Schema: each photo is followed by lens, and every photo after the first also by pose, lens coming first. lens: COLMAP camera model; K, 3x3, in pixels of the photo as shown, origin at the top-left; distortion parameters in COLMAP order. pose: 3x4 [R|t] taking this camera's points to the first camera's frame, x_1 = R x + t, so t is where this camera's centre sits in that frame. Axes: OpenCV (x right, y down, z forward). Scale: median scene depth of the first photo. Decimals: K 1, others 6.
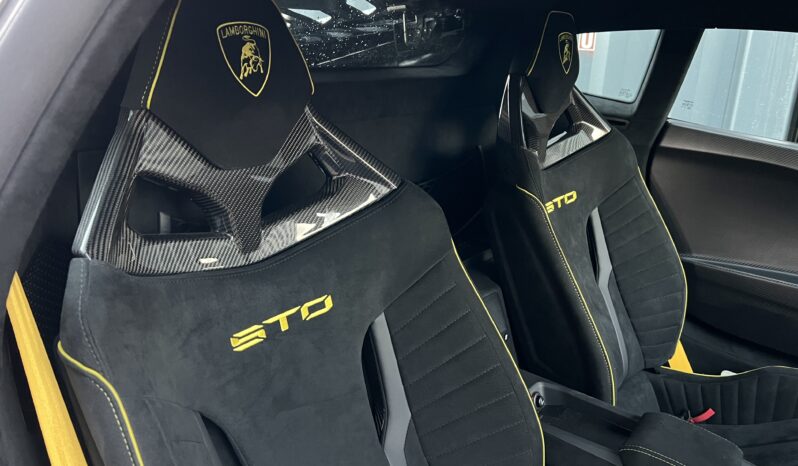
lens RADIAL K [[631.6, 0, 401.9], [0, 631.6, 239.9], [0, 0, 1]] dist [0.051890, -0.058014]
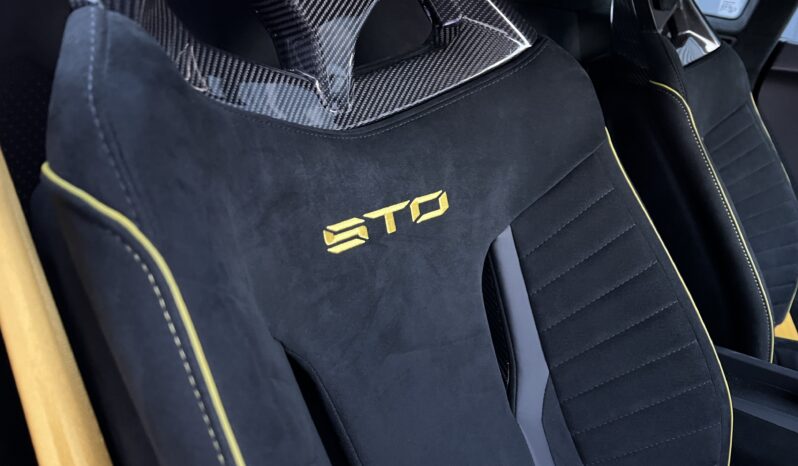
lens RADIAL K [[631.6, 0, 397.5], [0, 631.6, 235.8], [0, 0, 1]] dist [0.051890, -0.058014]
pose [[0.999740, 0.014865, 0.017269, -0.166188], [-0.015031, 0.999842, 0.009501, 0.122104], [-0.017125, -0.009758, 0.999806, 0.306186]]
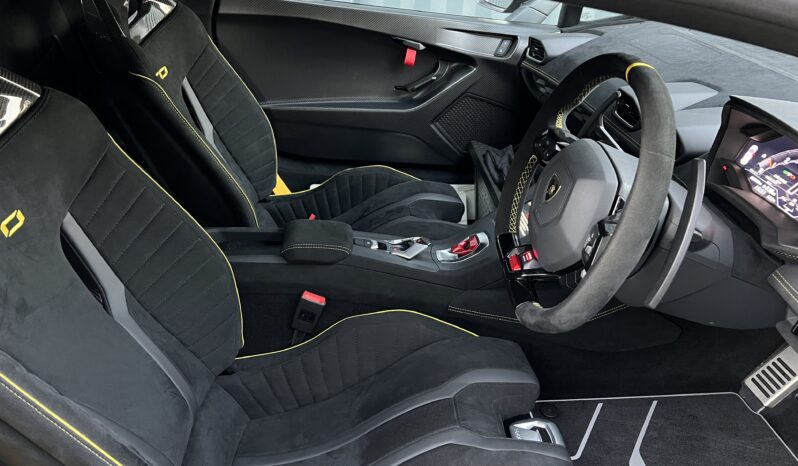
lens RADIAL K [[631.6, 0, 405.2], [0, 631.6, 234.3], [0, 0, 1]] dist [0.051890, -0.058014]
pose [[0.747260, -0.327936, 0.577980, -0.250519], [0.197898, 0.940110, 0.277544, -0.042726], [-0.634381, -0.093016, 0.767404, -0.246376]]
